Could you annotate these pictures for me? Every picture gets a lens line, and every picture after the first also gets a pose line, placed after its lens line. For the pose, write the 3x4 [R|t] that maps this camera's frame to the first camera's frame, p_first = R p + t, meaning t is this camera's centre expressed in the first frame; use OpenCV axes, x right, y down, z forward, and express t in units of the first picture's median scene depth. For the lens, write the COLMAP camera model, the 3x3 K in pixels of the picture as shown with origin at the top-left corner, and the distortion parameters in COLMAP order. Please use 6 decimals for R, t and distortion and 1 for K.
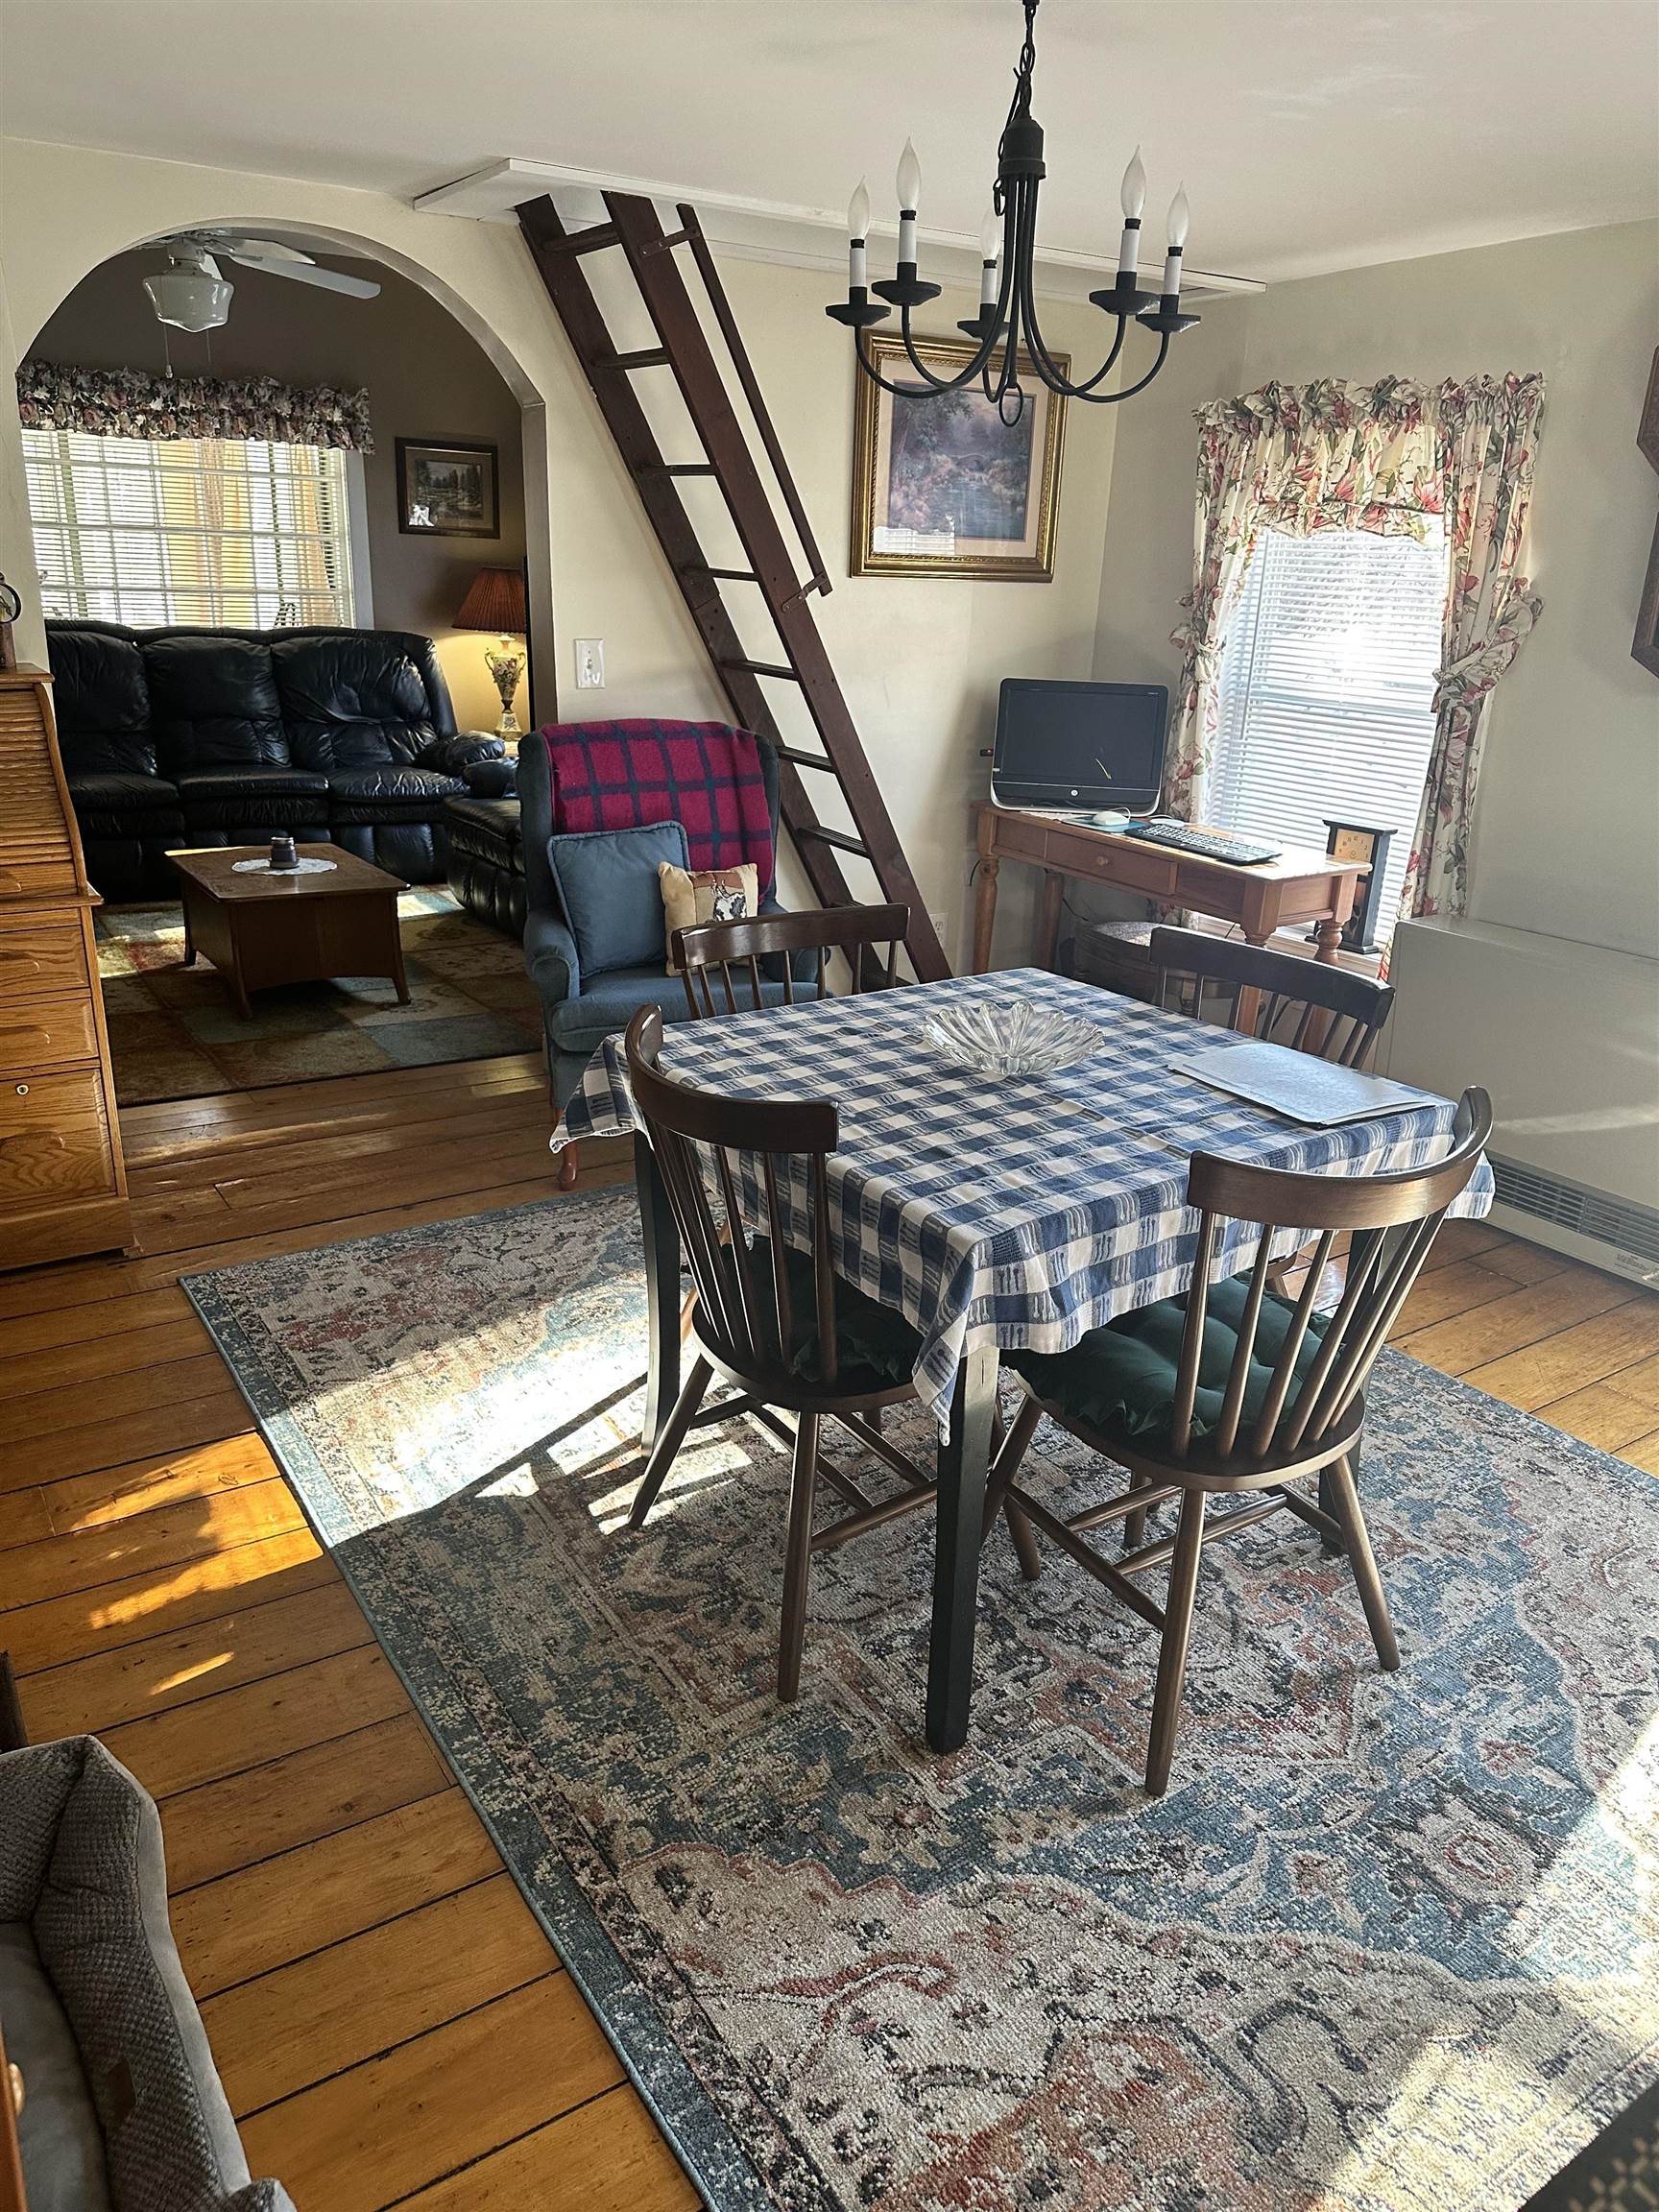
lens RADIAL K [[1536.9, 0, 823.1], [0, 1536.9, 1114.0], [0, 0, 1]] dist [-0.005260, 0.000628]
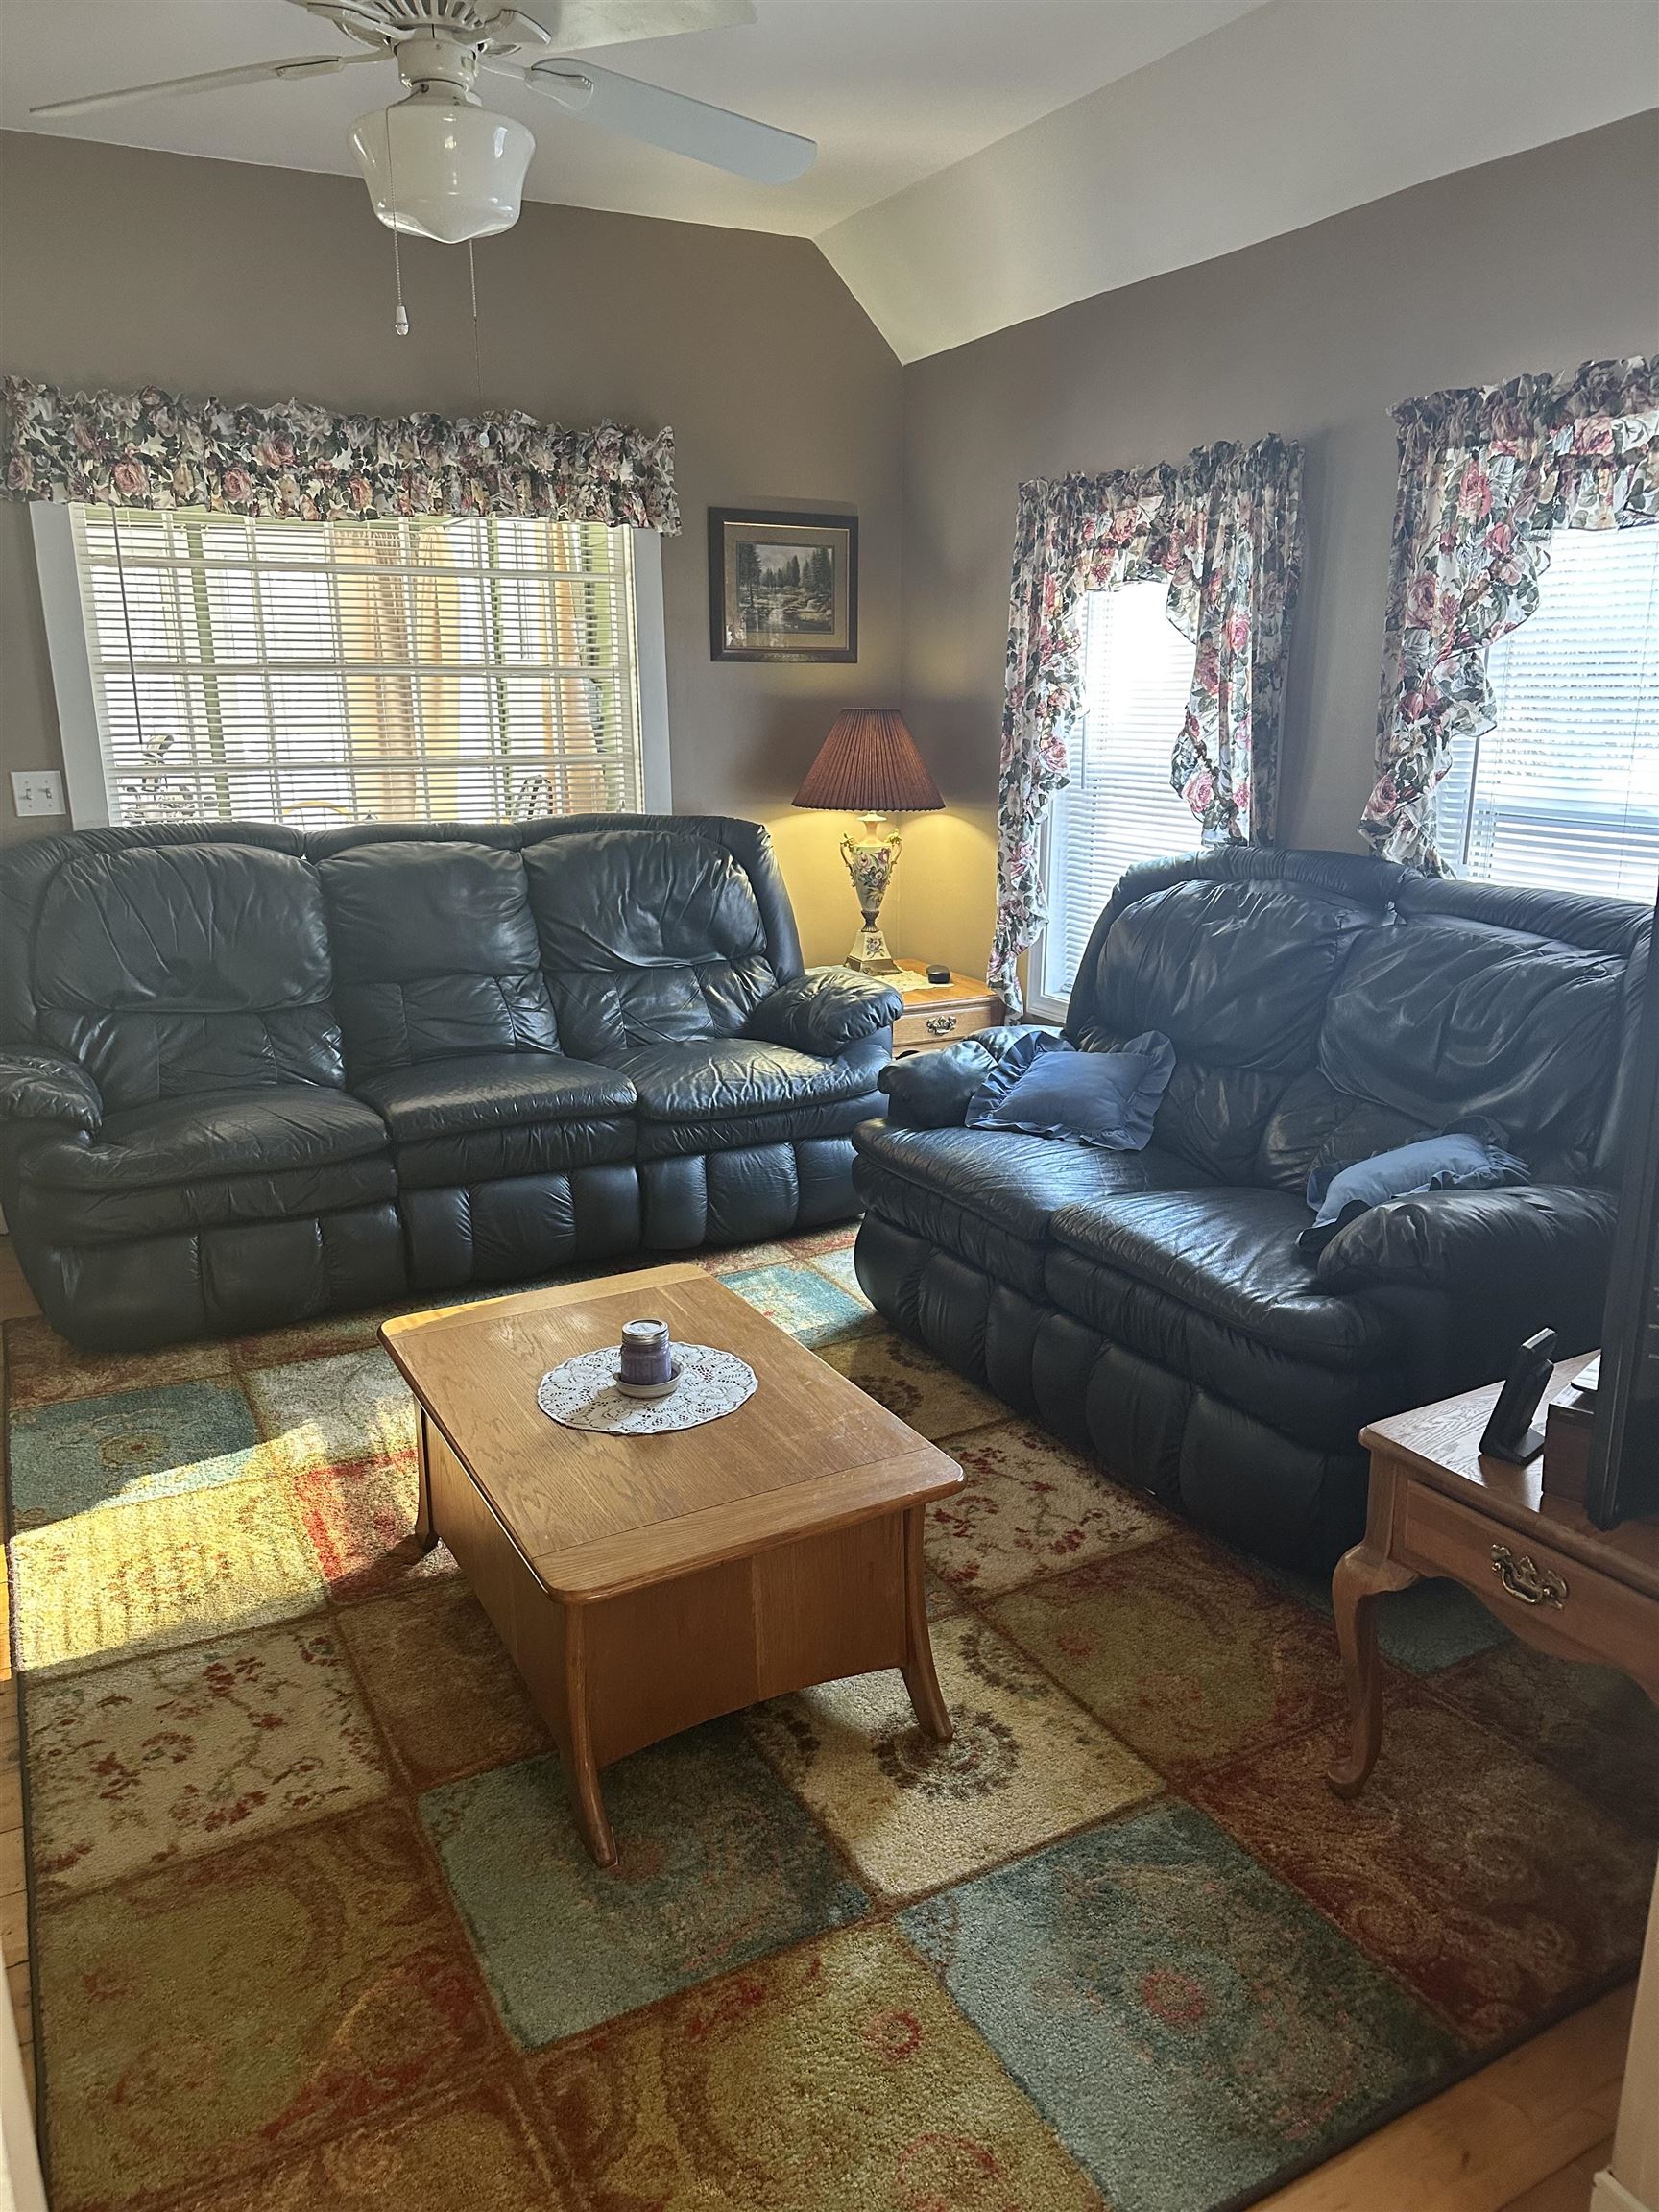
lens RADIAL K [[1548.7, 0, 834.2], [0, 1548.7, 1142.5], [0, 0, 1]] dist [0.105563, -0.195315]
pose [[0.996305, -0.020557, -0.083387, -0.189010], [0.015717, 0.998176, -0.058295, -0.152540], [0.084433, 0.056769, 0.994811, 0.404151]]
